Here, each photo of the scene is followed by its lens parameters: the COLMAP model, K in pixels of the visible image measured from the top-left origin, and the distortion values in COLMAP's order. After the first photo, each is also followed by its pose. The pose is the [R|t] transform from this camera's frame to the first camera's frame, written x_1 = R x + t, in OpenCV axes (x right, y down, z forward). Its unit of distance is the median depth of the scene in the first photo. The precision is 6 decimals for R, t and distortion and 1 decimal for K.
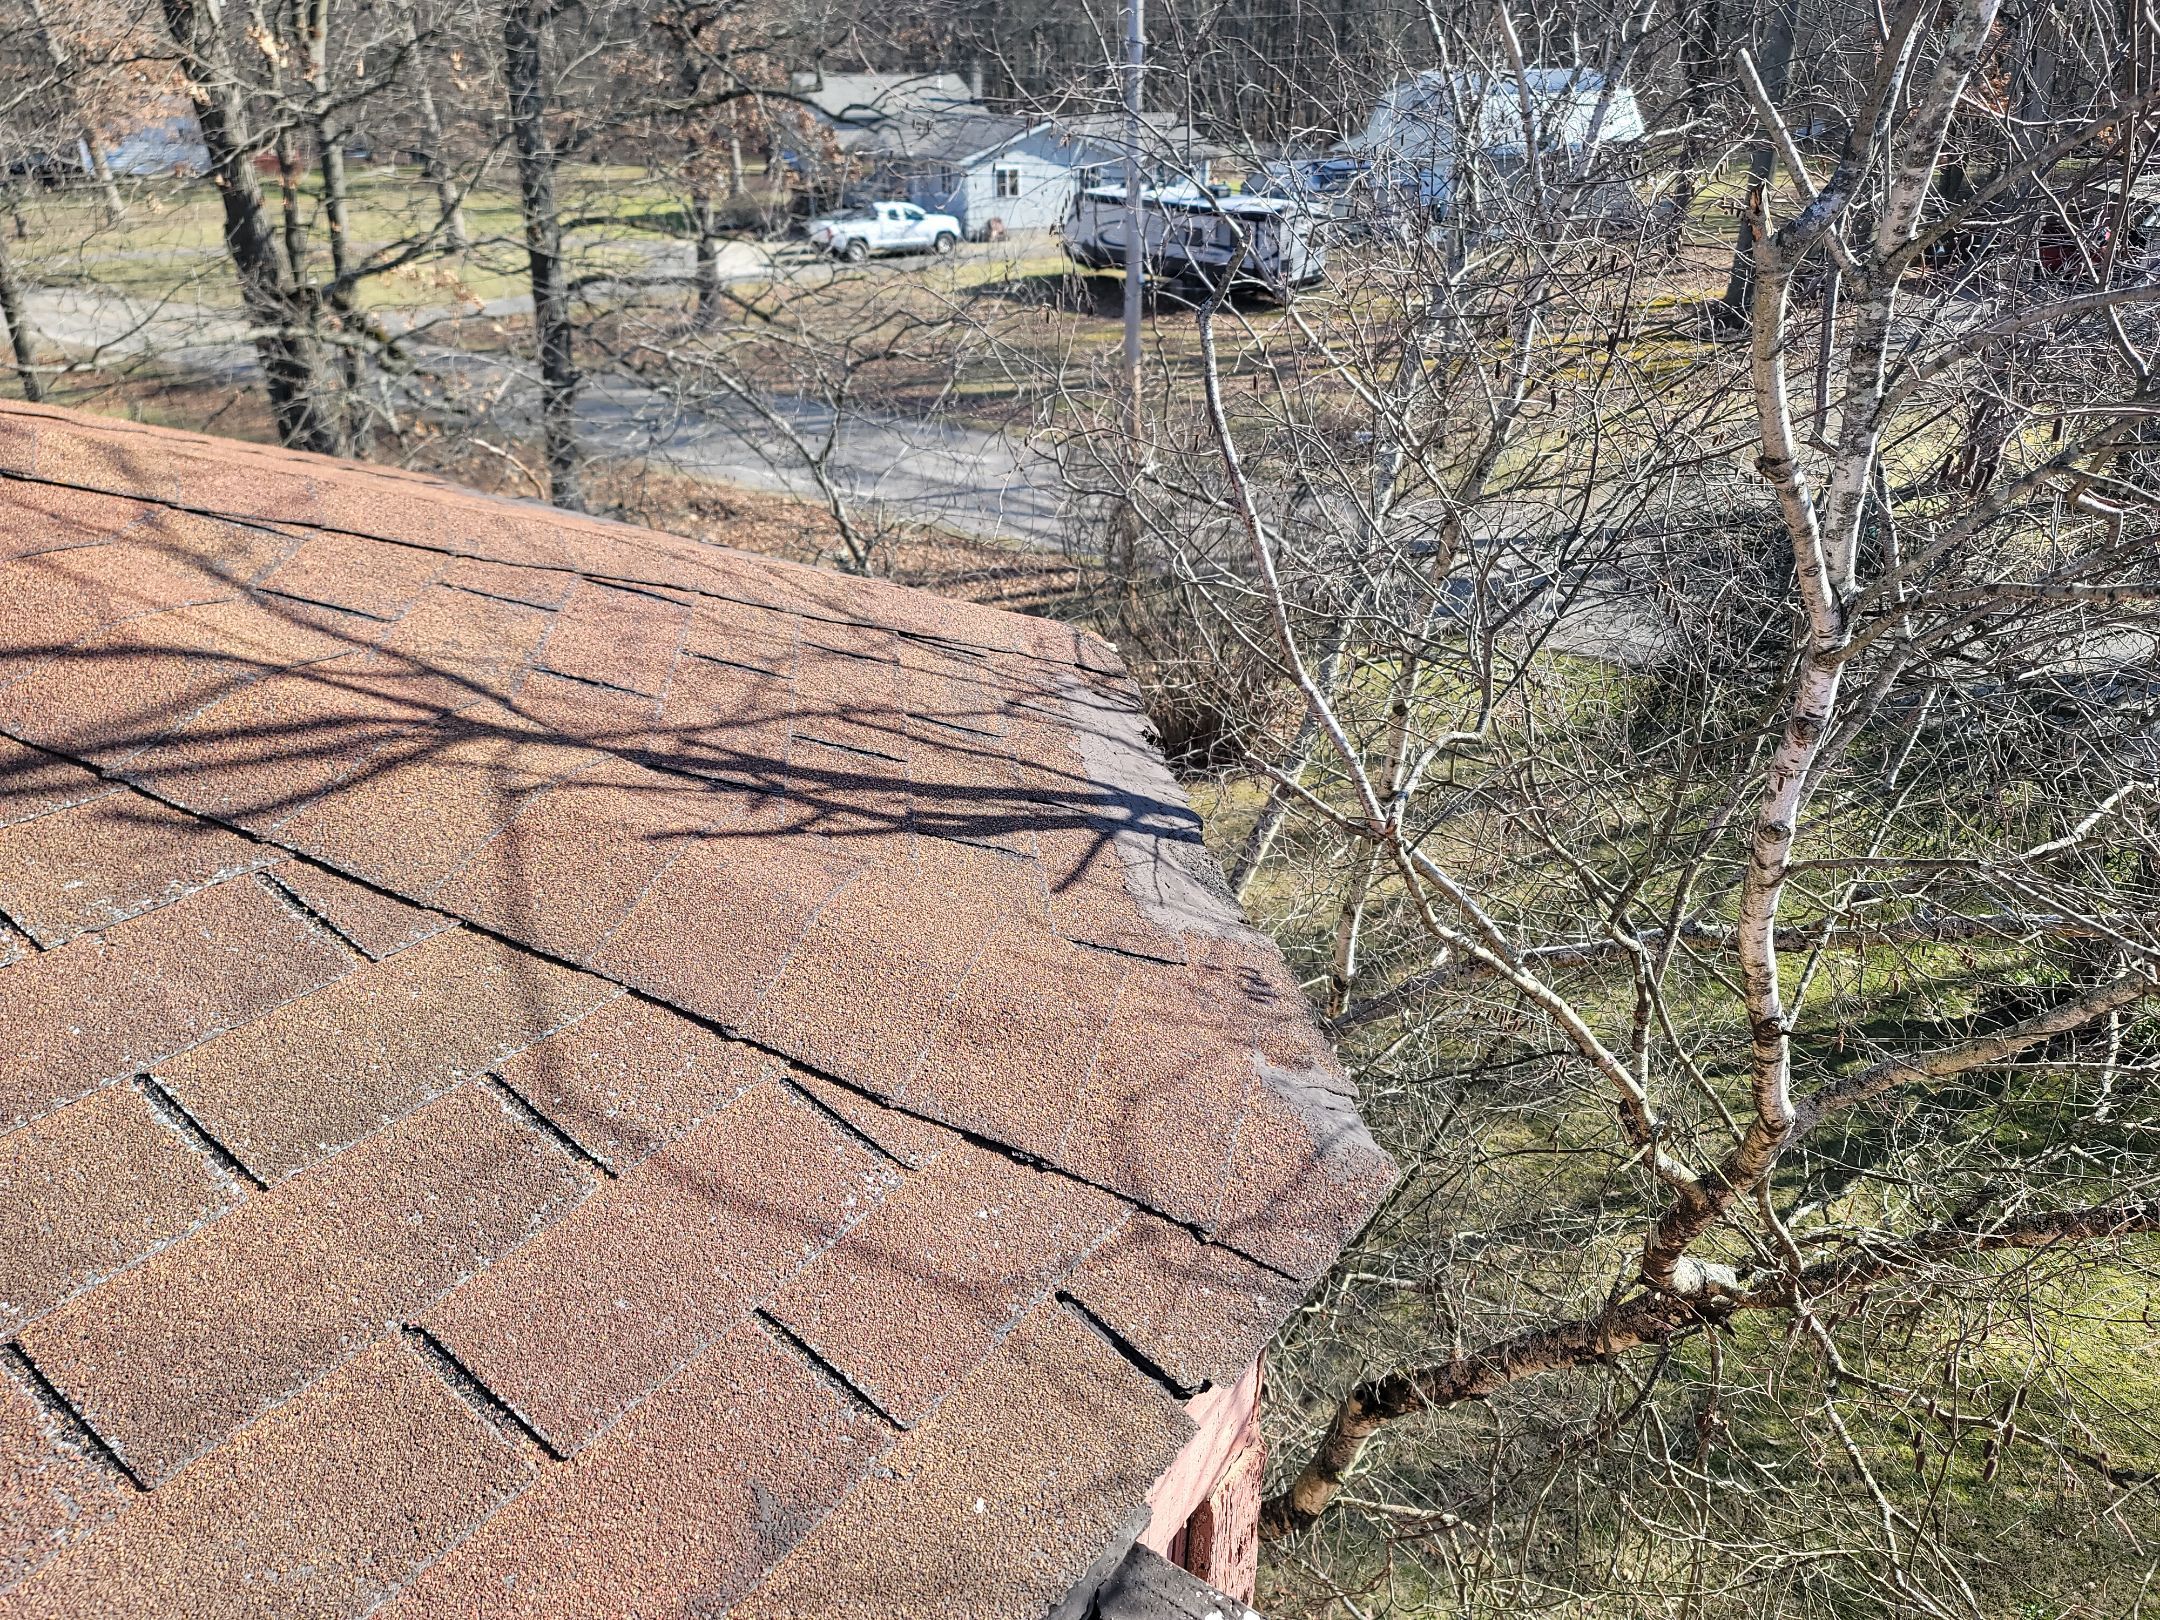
lens RADIAL K [[1541.2, 0, 1070.2], [0, 1541.2, 795.3], [0, 0, 1]] dist [0.083873, -0.081700]
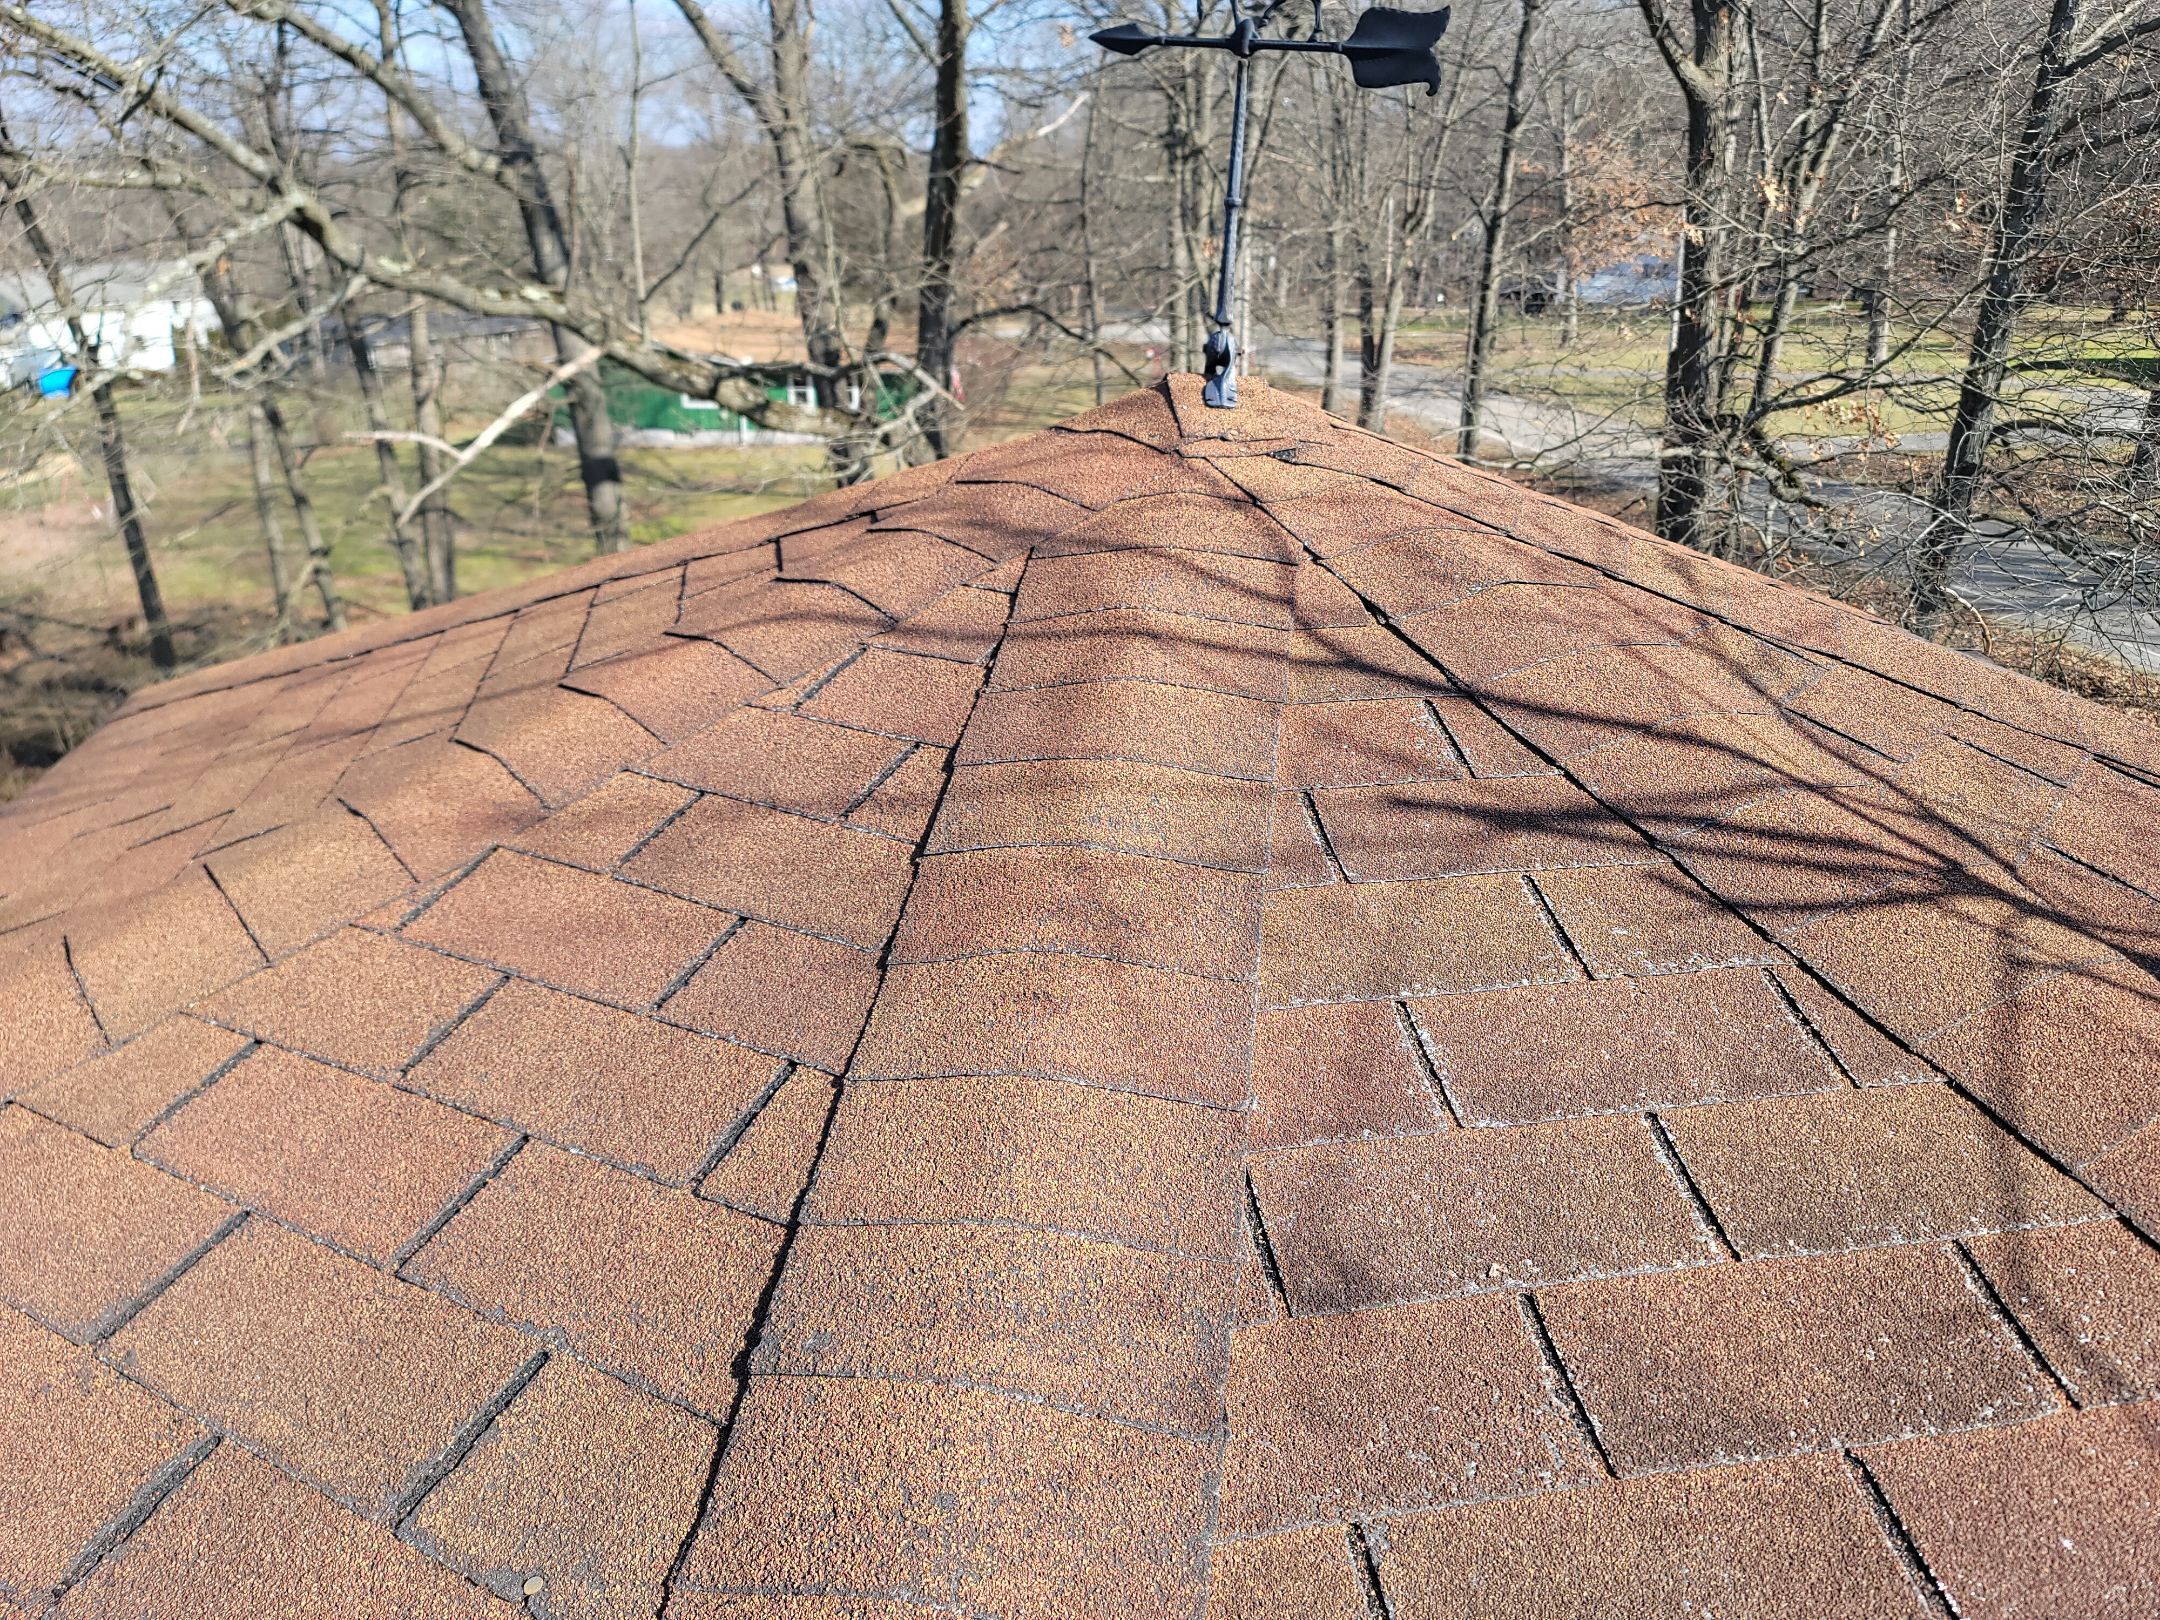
lens RADIAL K [[1541.2, 0, 1070.2], [0, 1541.2, 795.3], [0, 0, 1]] dist [0.083873, -0.081700]
pose [[0.718331, 0.243908, -0.651545, -0.185564], [-0.288544, 0.956631, 0.039996, 0.029685], [0.633043, 0.159269, 0.757555, -0.133418]]
